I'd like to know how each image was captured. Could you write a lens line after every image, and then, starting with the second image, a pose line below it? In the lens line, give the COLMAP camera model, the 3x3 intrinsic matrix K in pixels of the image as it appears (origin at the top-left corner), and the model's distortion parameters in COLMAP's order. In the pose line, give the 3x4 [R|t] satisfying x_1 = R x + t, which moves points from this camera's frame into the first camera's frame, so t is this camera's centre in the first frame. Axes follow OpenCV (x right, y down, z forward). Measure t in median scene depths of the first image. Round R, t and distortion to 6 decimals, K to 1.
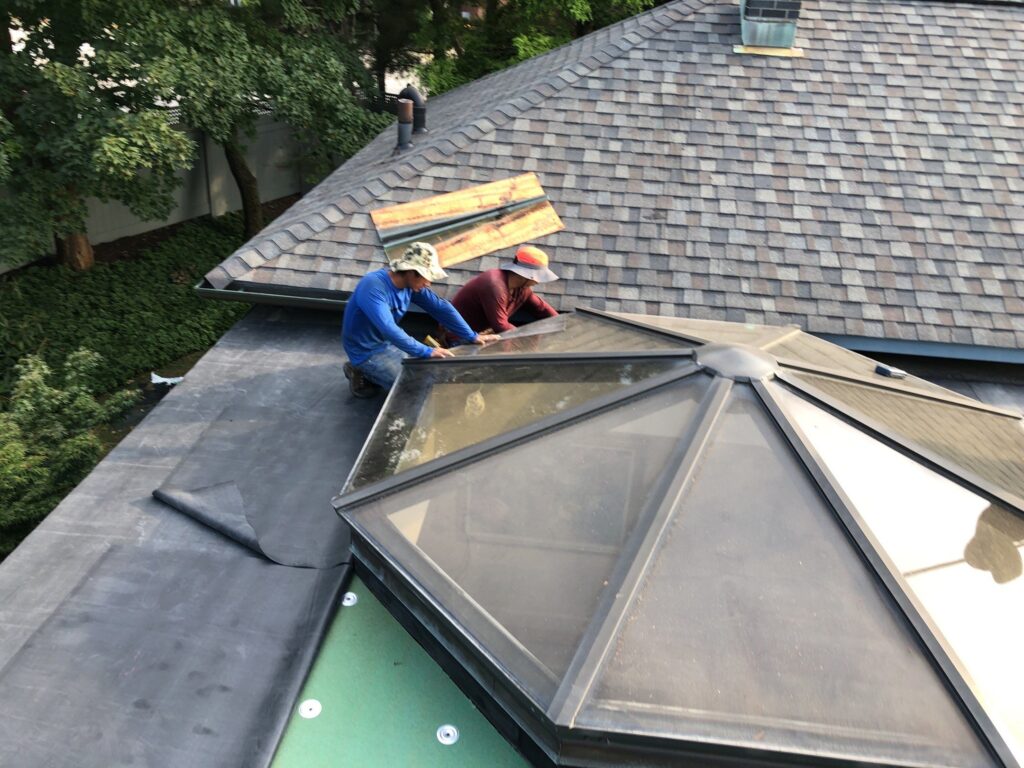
lens RADIAL K [[951.1, 0, 512.0], [0, 951.1, 384.0], [0, 0, 1]] dist [0.078107, -0.099448]
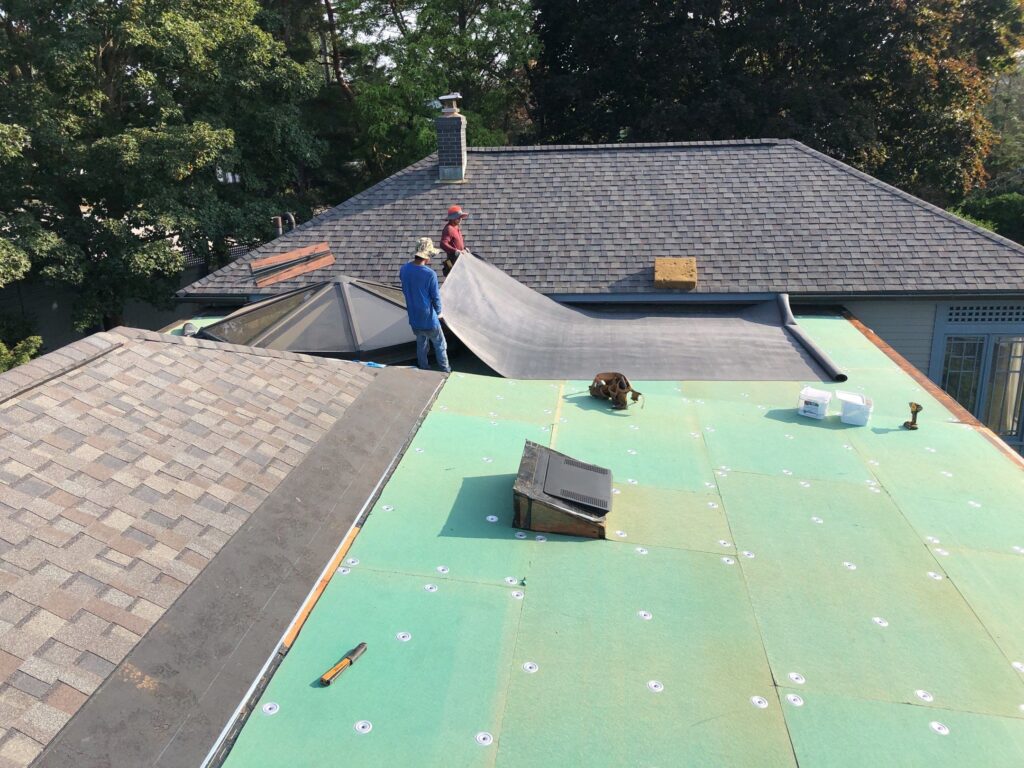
lens RADIAL K [[951.1, 0, 512.0], [0, 951.1, 384.0], [0, 0, 1]] dist [0.078107, -0.099448]
pose [[0.996825, -0.072244, -0.033465, 0.462162], [0.066547, 0.986752, -0.147961, 0.421716], [0.043711, 0.145265, 0.988427, -1.022521]]
